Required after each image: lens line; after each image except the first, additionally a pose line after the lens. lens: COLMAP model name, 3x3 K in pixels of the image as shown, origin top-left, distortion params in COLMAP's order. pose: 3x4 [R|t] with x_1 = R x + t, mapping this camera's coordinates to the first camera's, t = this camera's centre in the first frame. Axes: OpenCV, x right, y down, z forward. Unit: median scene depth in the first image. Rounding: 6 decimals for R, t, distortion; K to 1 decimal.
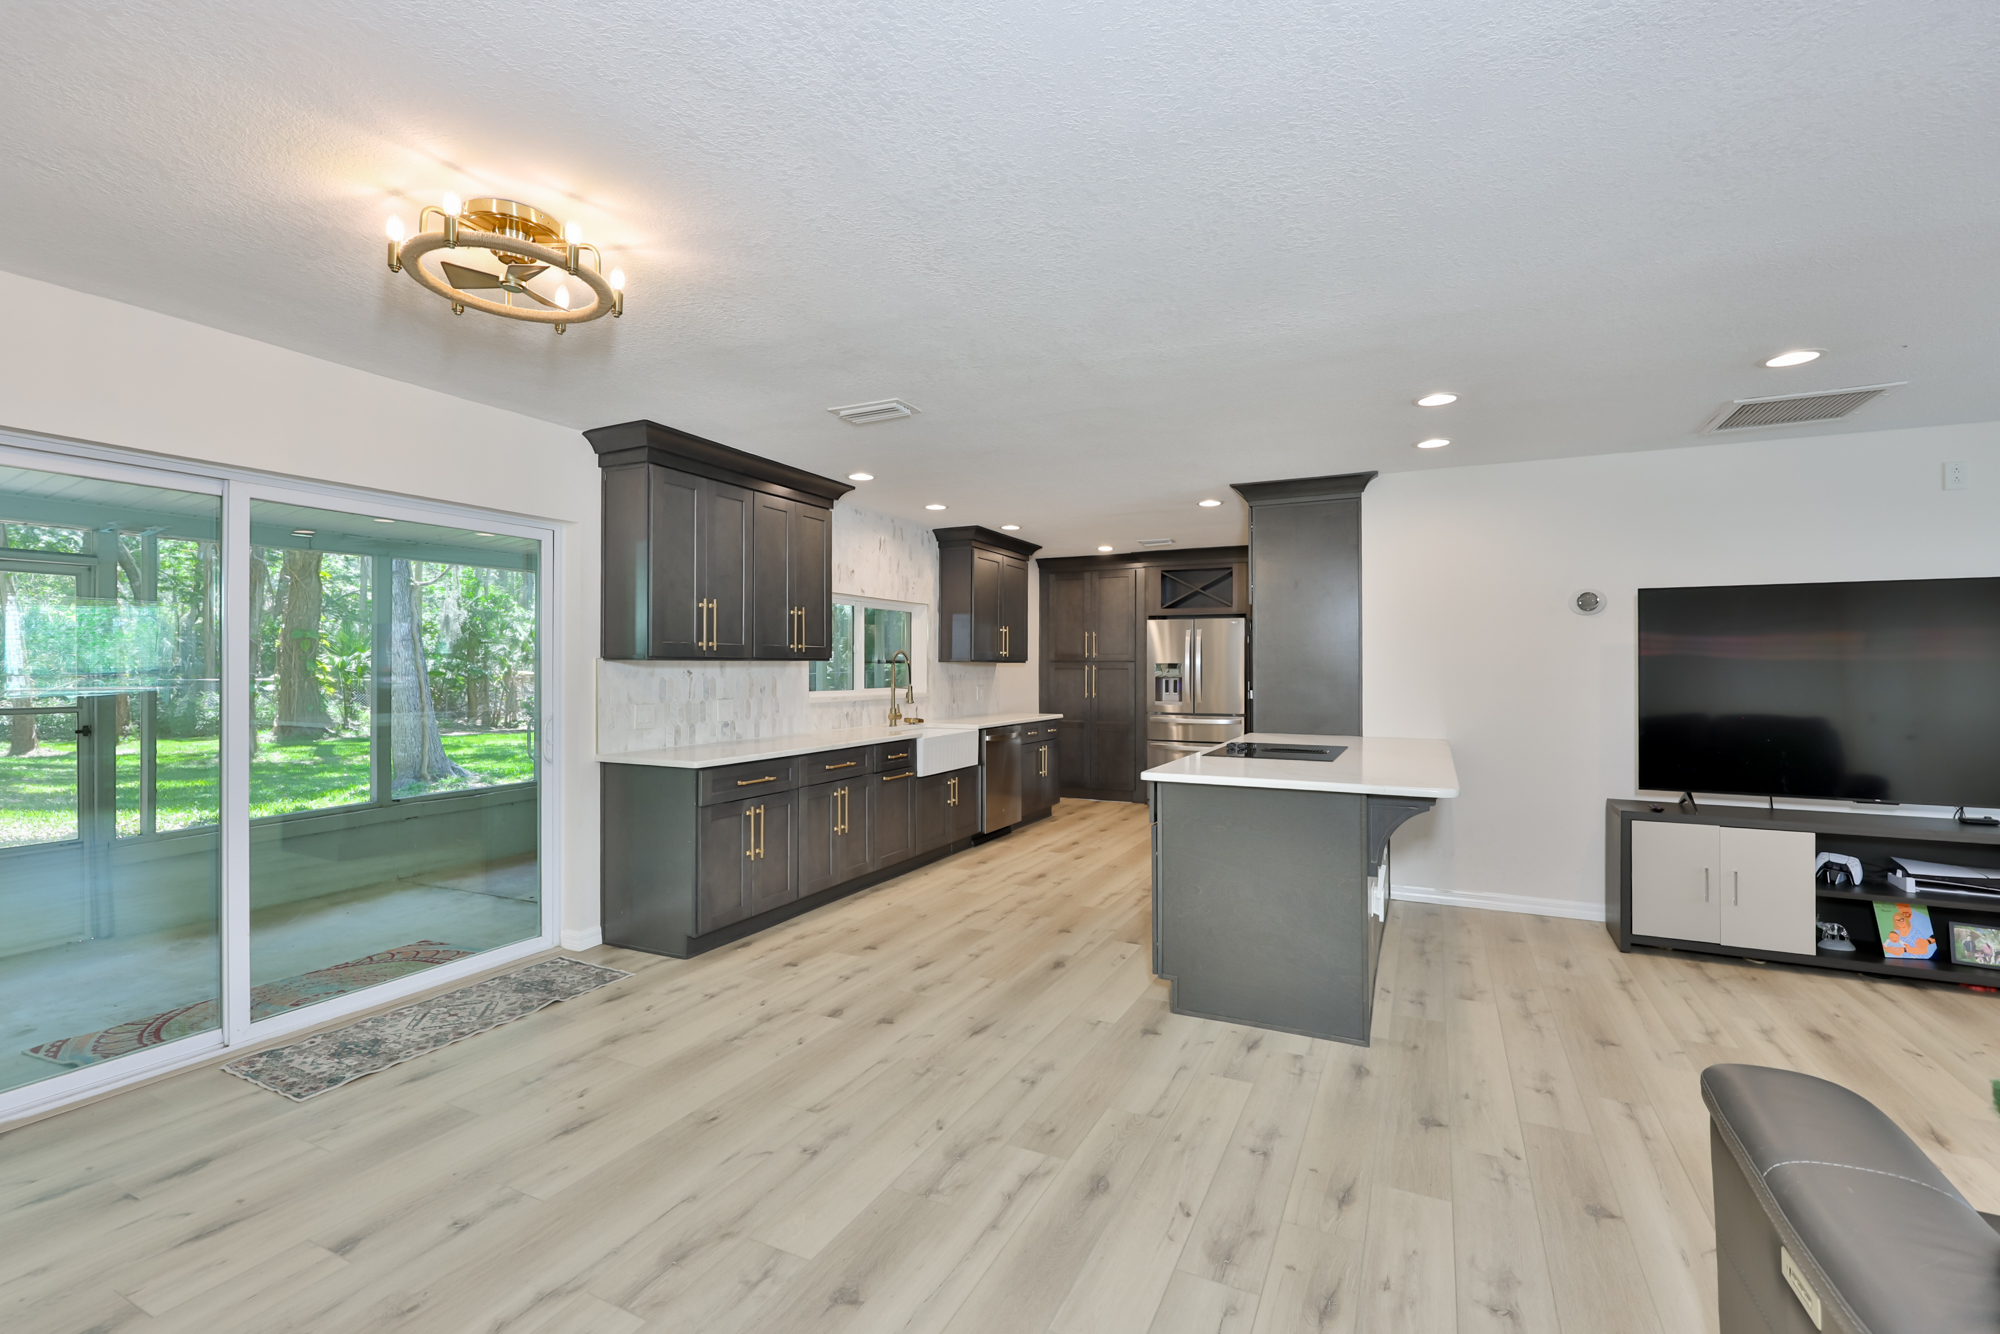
lens RADIAL K [[871.6, 0, 991.2], [0, 871.6, 673.0], [0, 0, 1]] dist [-0.002516, 0.001078]
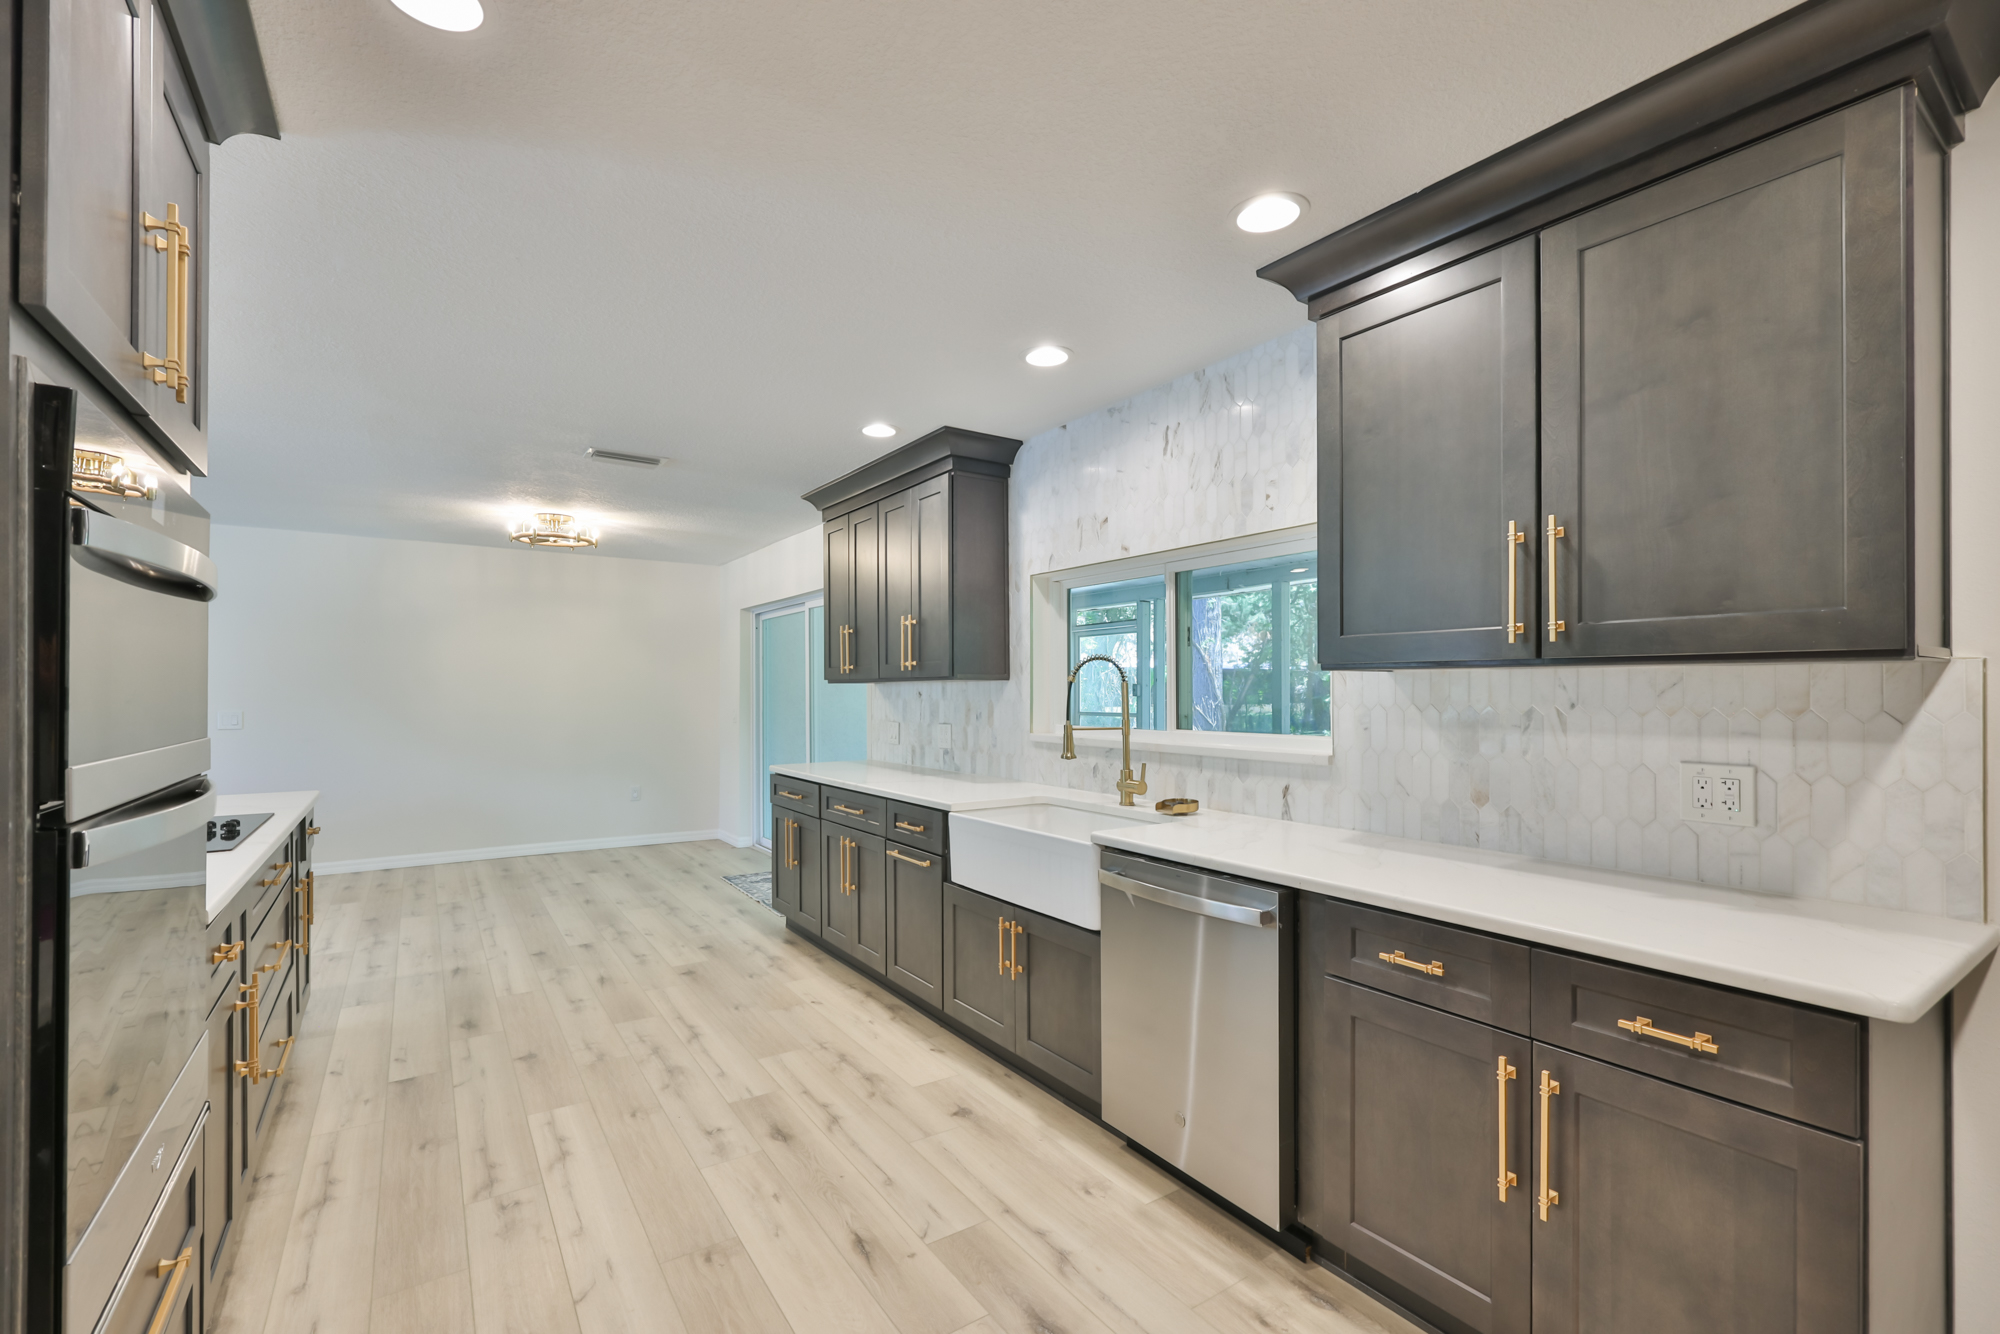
lens RADIAL K [[871.6, 0, 992.4], [0, 871.6, 682.3], [0, 0, 1]] dist [-0.002516, 0.001078]
pose [[-0.499207, -0.005863, -0.866463, 0.548845], [-0.004072, 0.999982, -0.004421, -0.010925], [0.866473, 0.001321, -0.499222, 1.798290]]
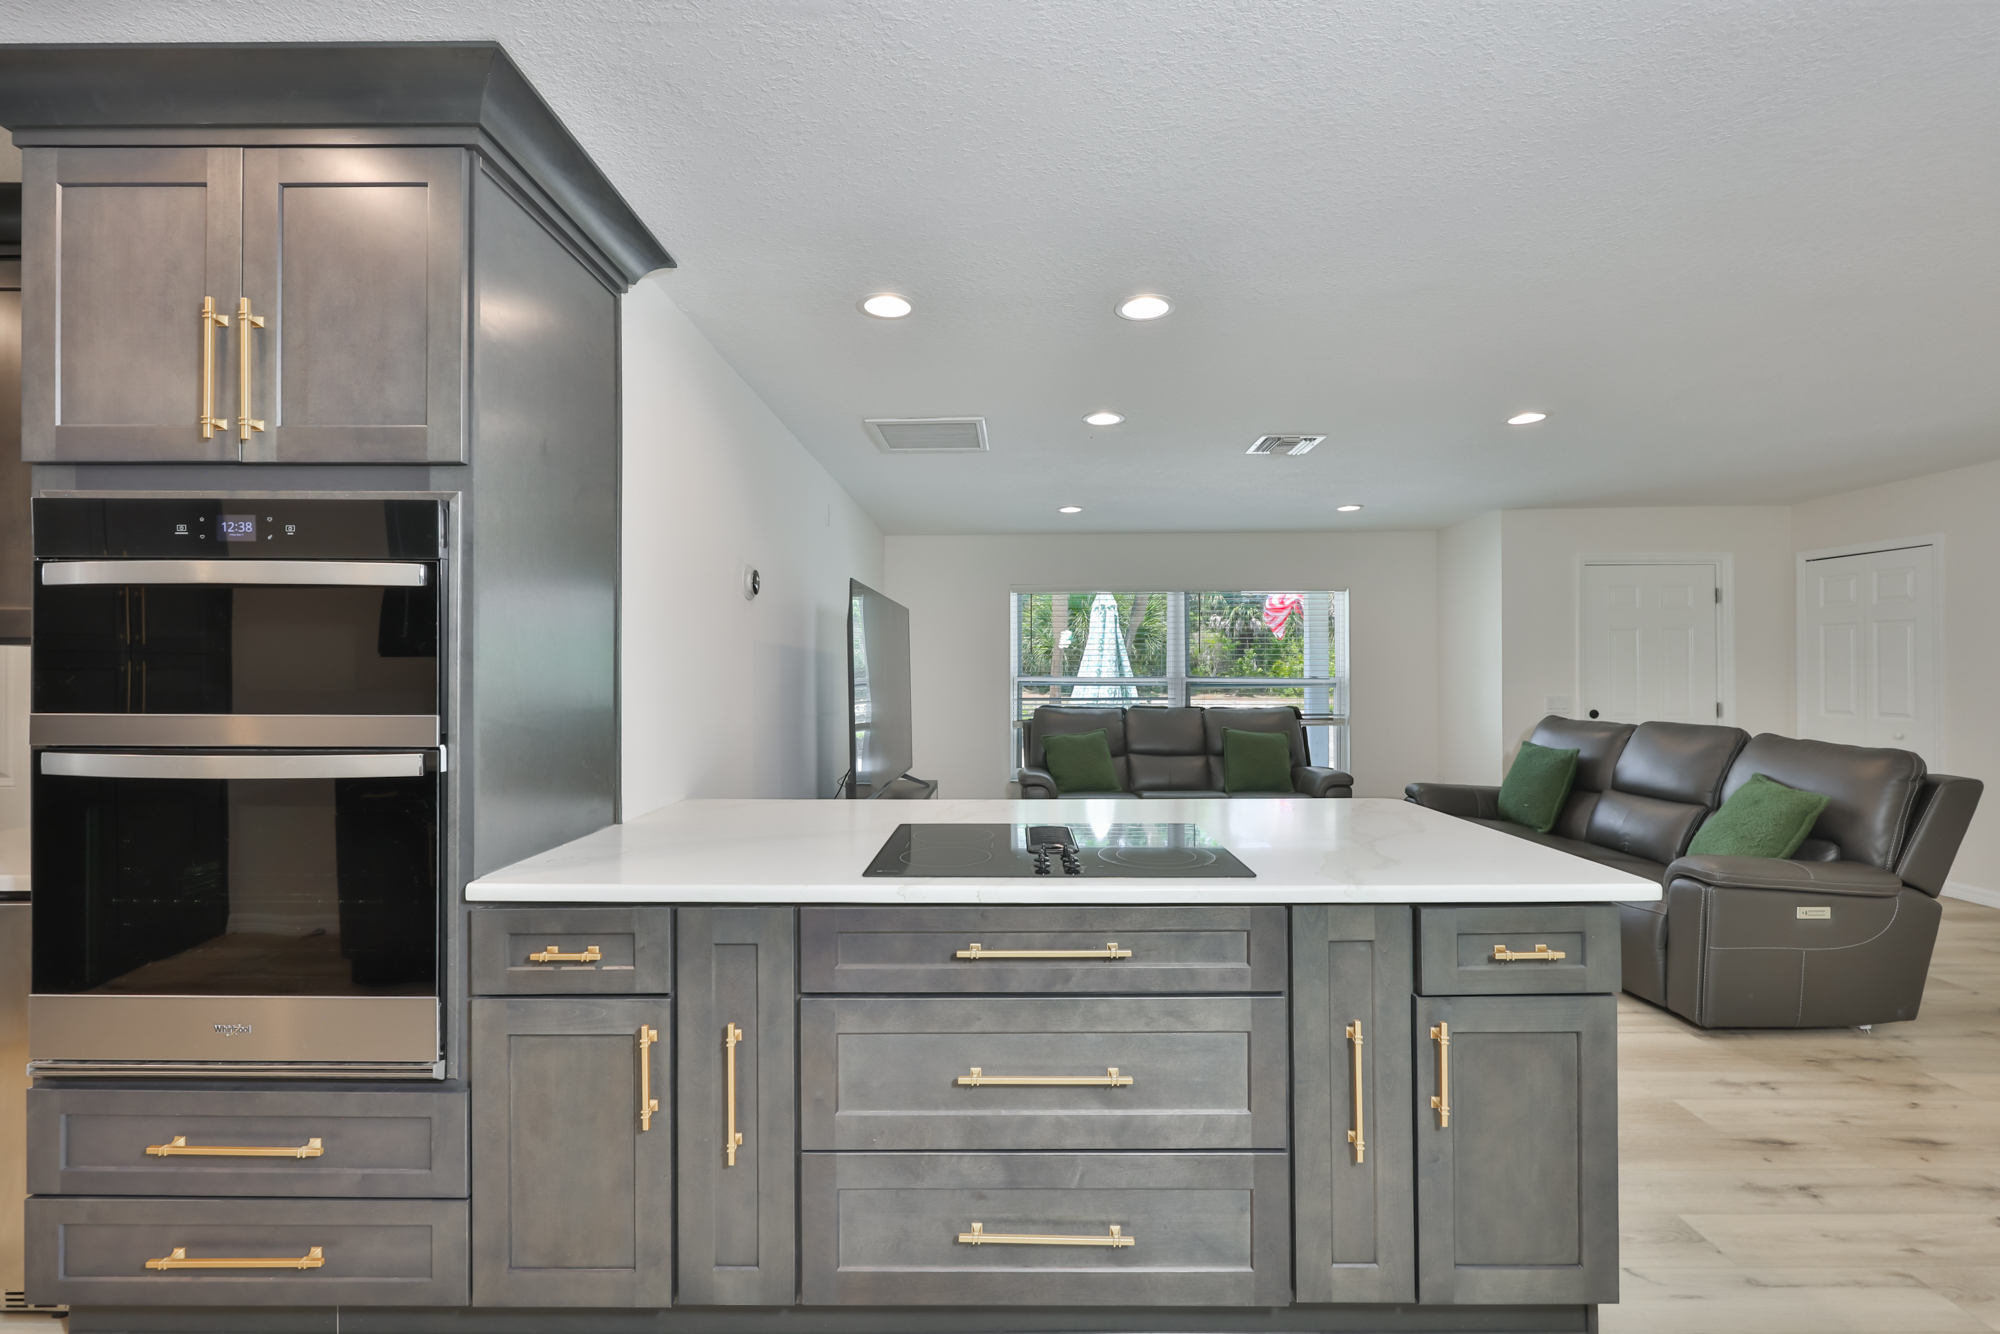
lens RADIAL K [[871.6, 0, 998.8], [0, 871.6, 656.7], [0, 0, 1]] dist [-0.002516, 0.001078]
pose [[-0.446383, 0.014245, 0.894729, -0.082769], [0.007172, 0.999898, -0.012341, -0.007417], [-0.894813, 0.000908, -0.446440, 1.255497]]
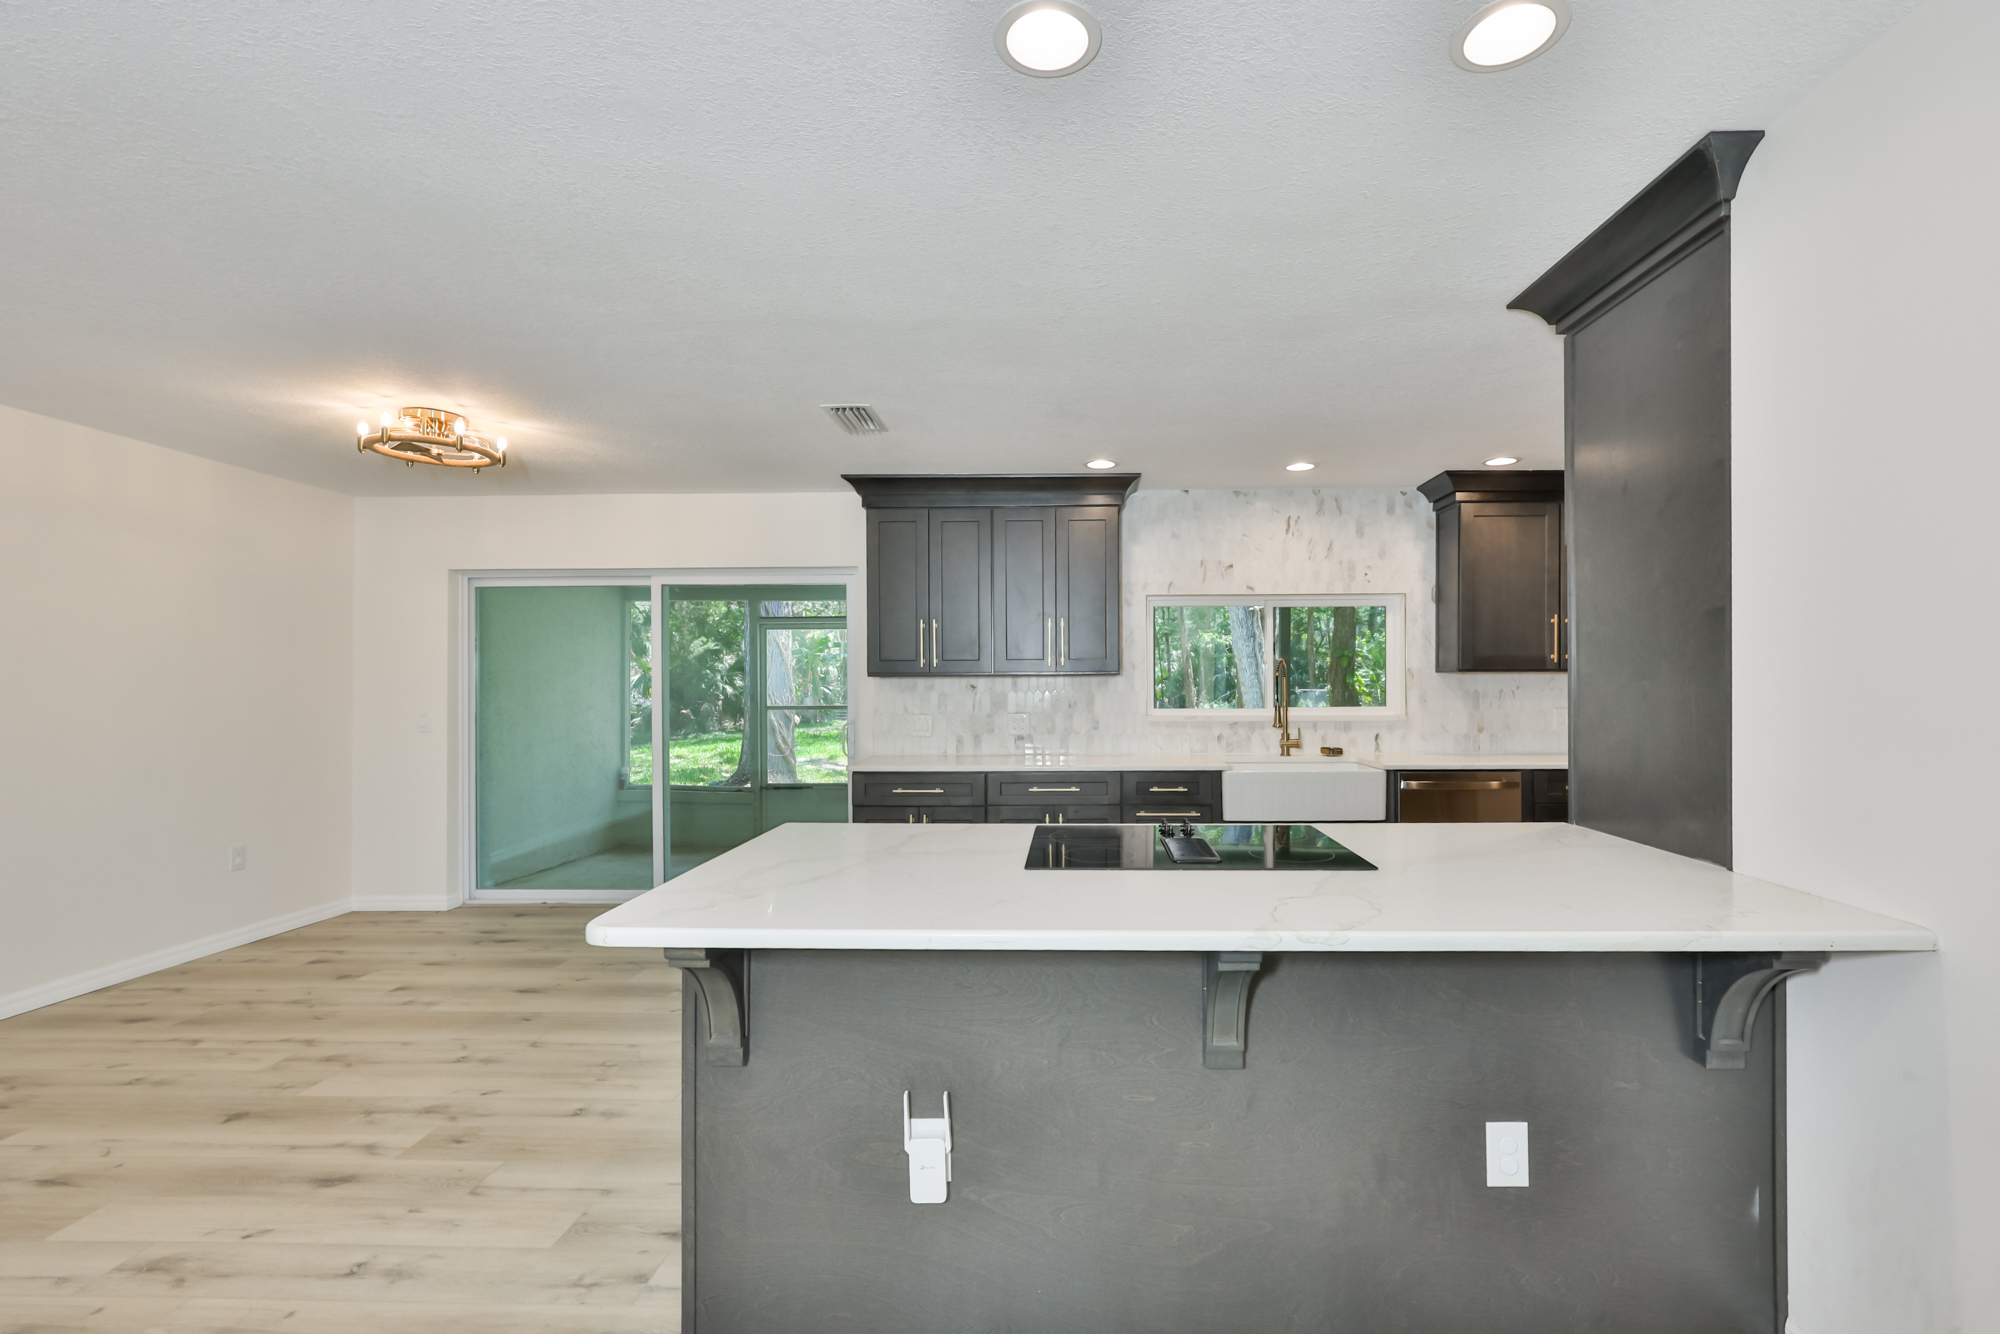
lens RADIAL K [[871.6, 0, 1045.0], [0, 871.6, 684.6], [0, 0, 1]] dist [-0.002516, 0.001078]
pose [[0.422700, 0.000430, -0.906270, 0.770536], [-0.000434, 1.000000, 0.000271, -0.004931], [0.906270, 0.000279, 0.422700, 0.716570]]
